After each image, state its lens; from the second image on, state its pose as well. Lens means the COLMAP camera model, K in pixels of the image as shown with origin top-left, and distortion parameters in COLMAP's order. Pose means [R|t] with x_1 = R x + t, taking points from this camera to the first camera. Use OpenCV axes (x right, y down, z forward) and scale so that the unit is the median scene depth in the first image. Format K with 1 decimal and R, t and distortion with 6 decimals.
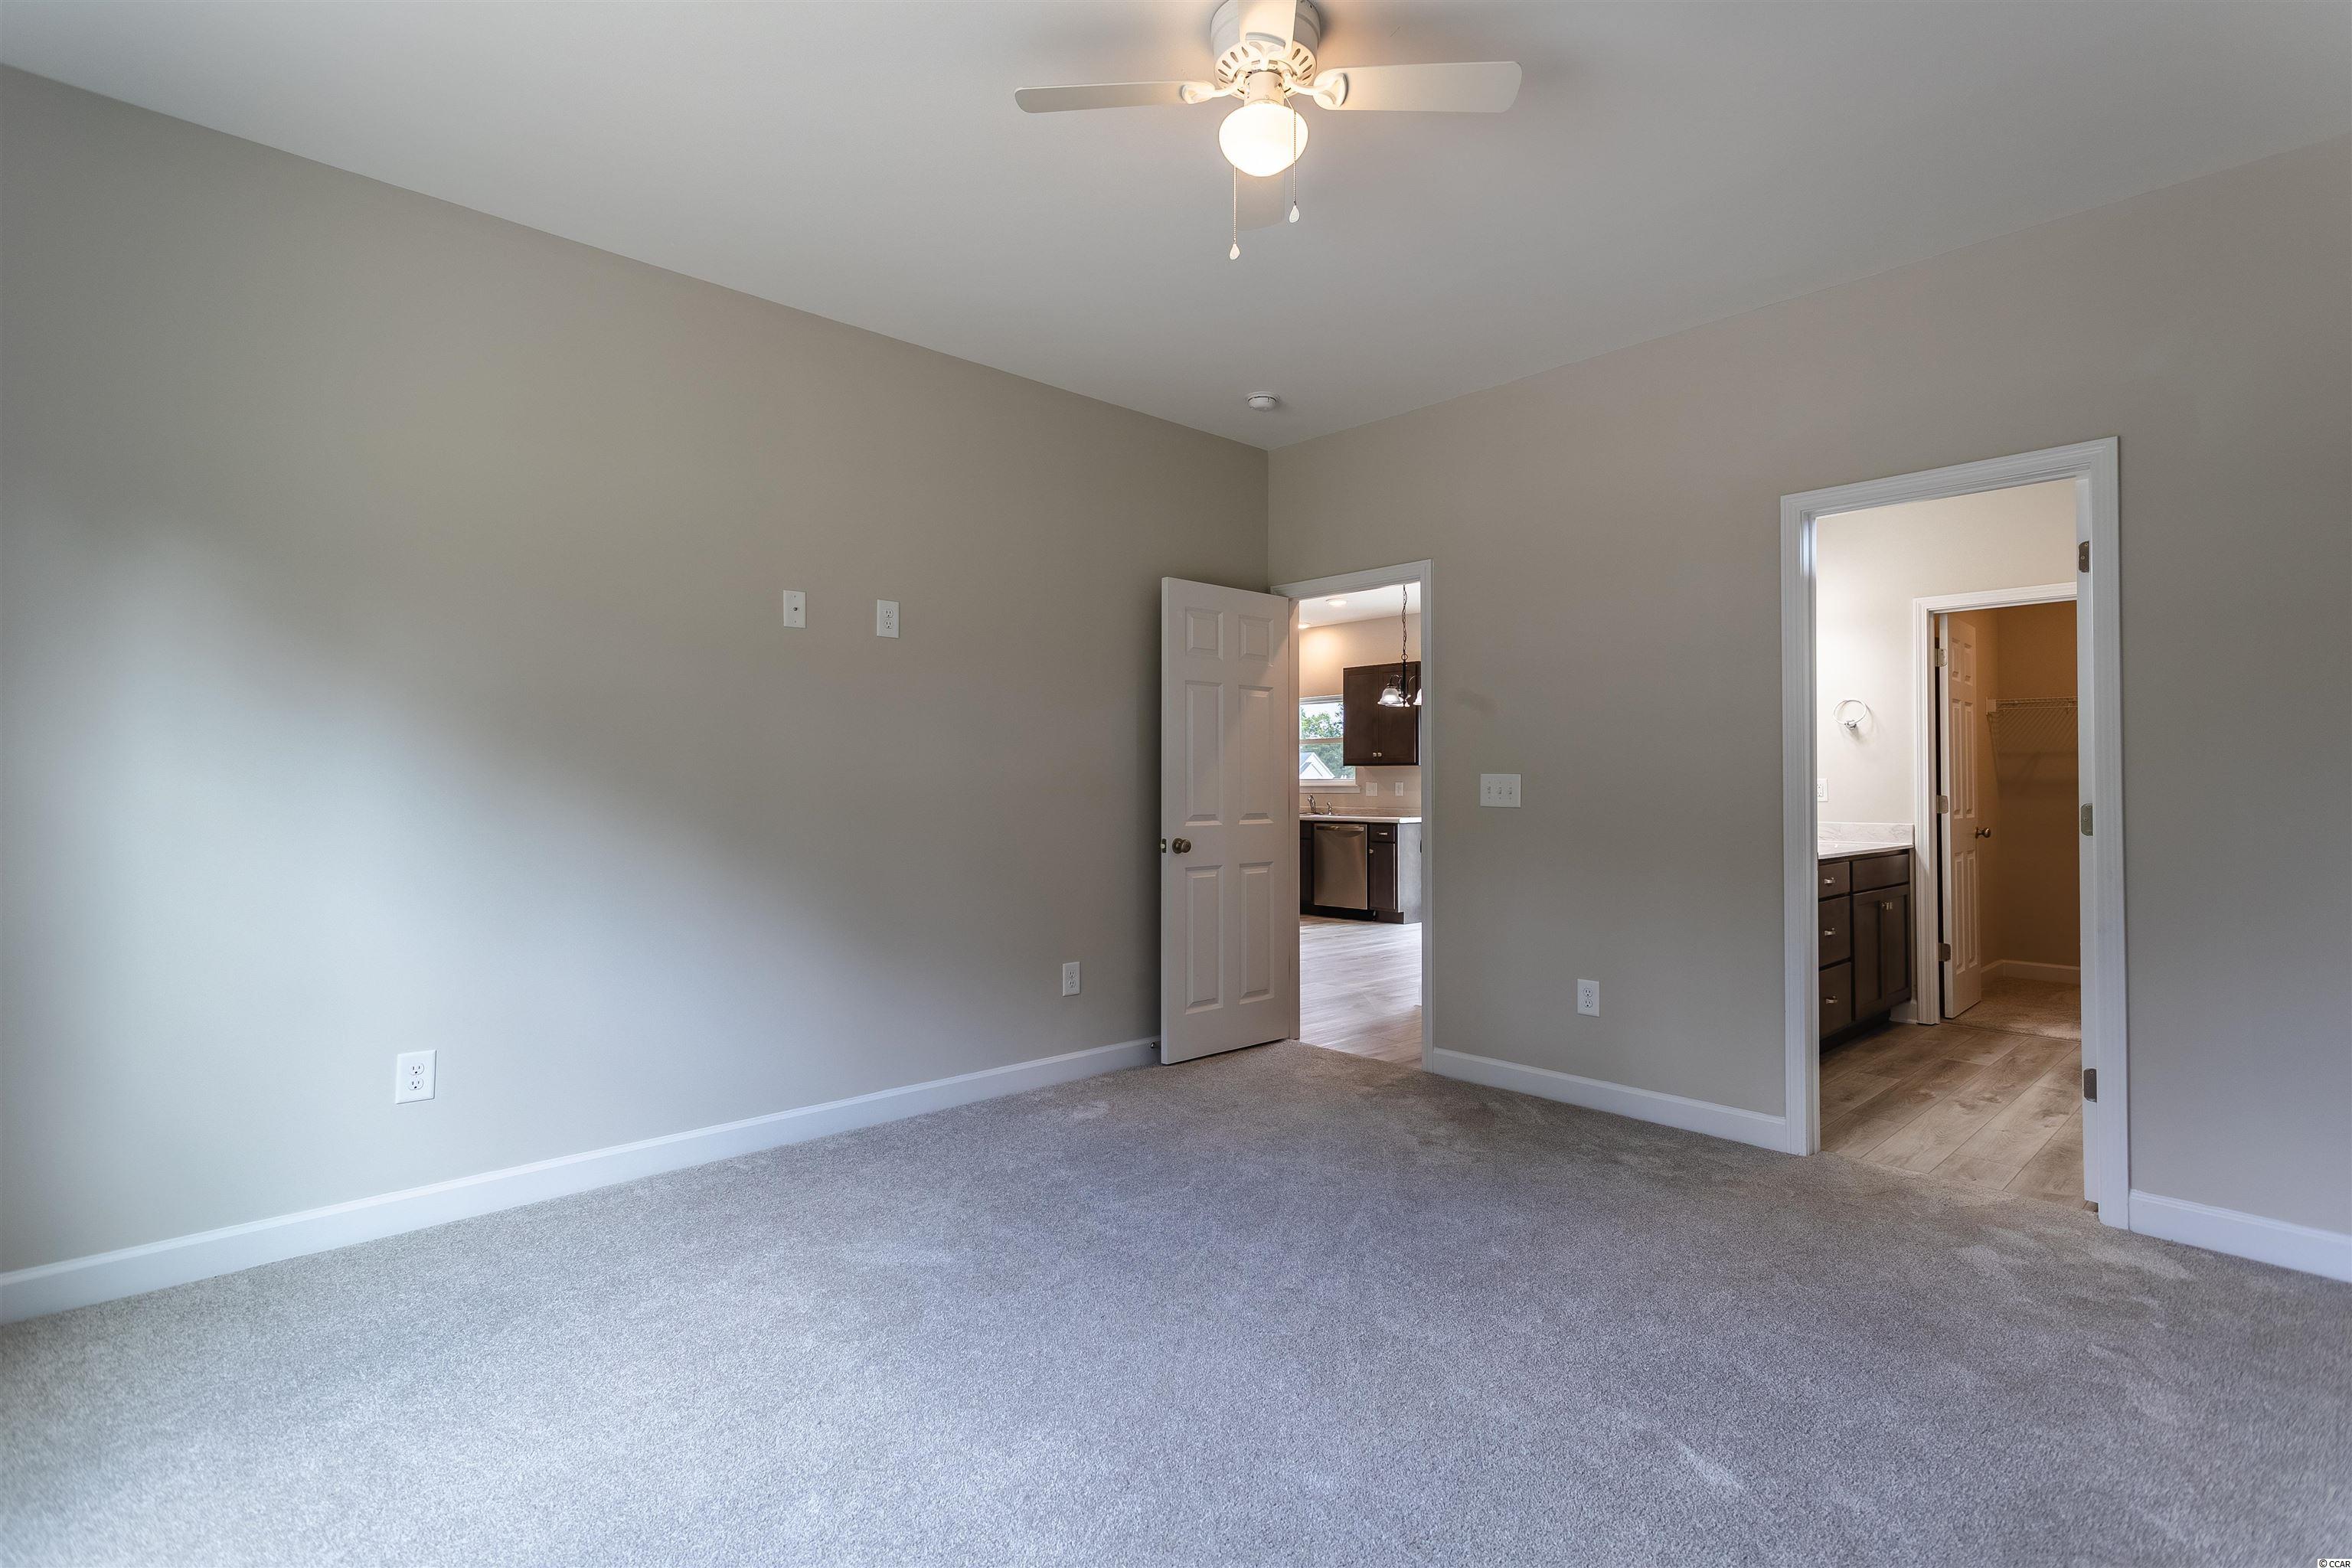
lens RADIAL K [[1114.5, 0, 1175.2], [0, 1114.5, 766.3], [0, 0, 1]] dist [-0.000112, 0.001914]
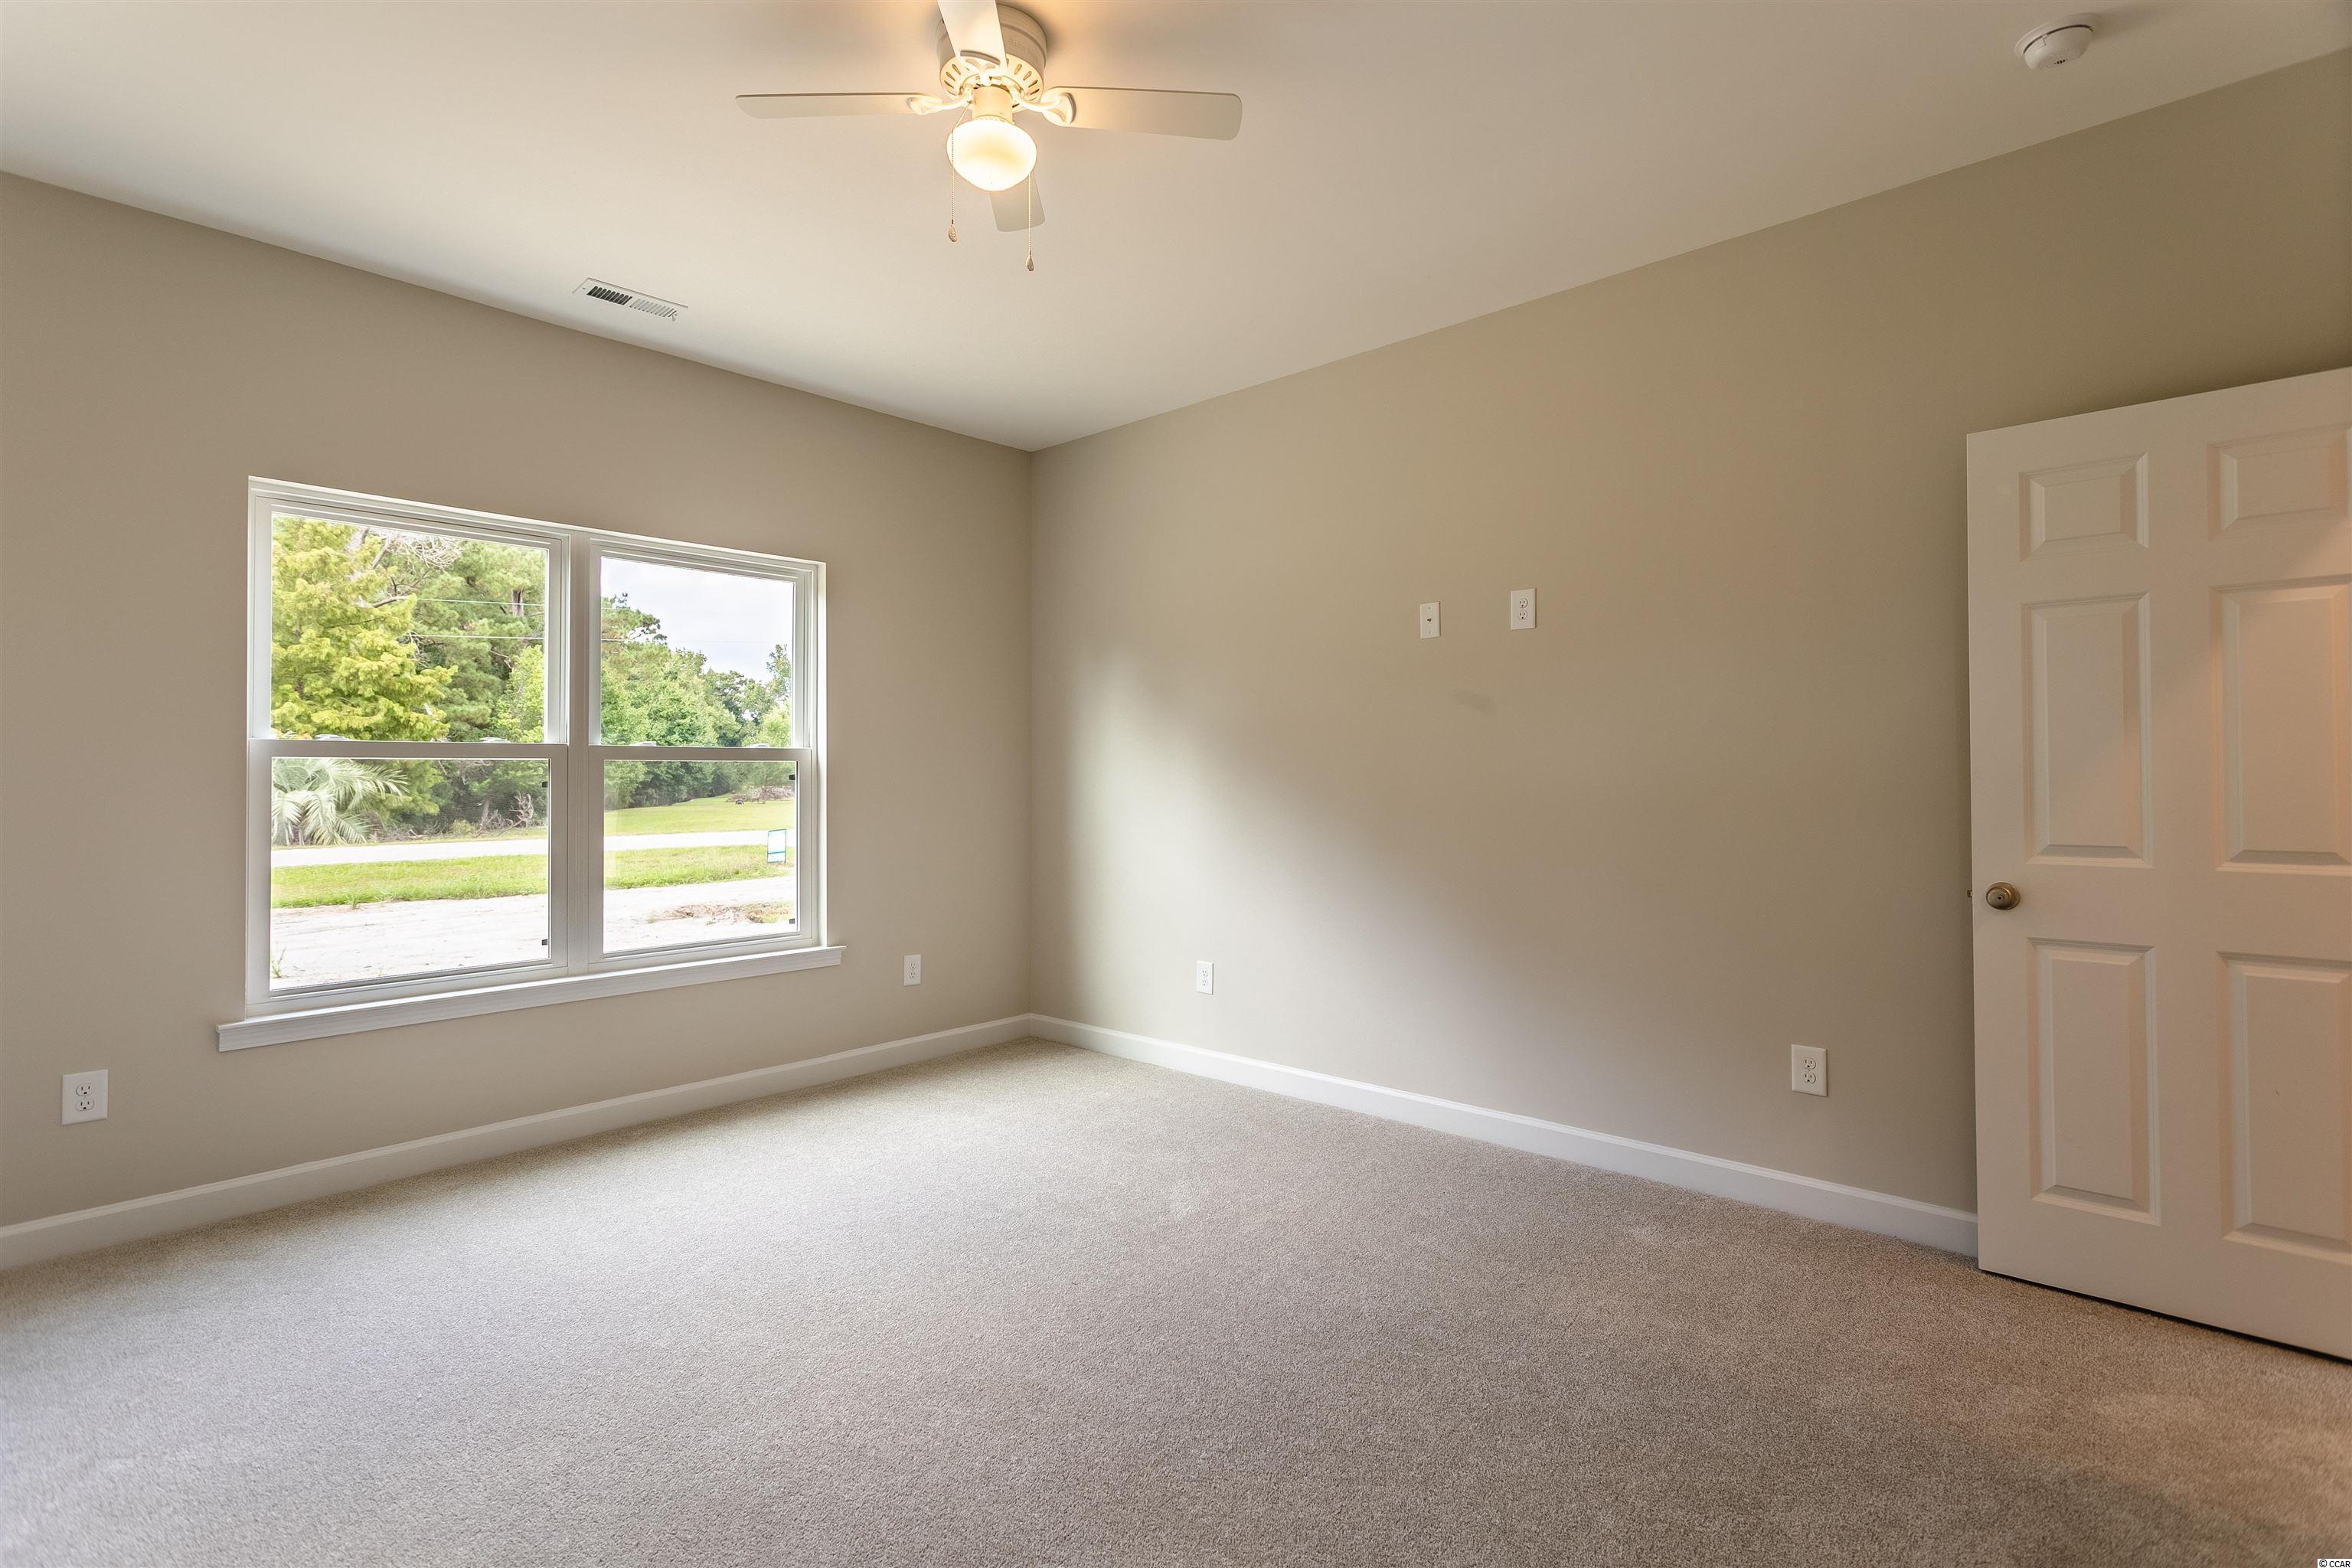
lens RADIAL K [[1114.5, 0, 1175.2], [0, 1114.5, 766.3], [0, 0, 1]] dist [-0.000112, 0.001914]
pose [[0.078200, -0.010460, -0.996883, 0.566346], [0.020735, 0.999746, -0.008863, 0.000765], [0.996722, -0.019977, 0.078397, 0.559417]]
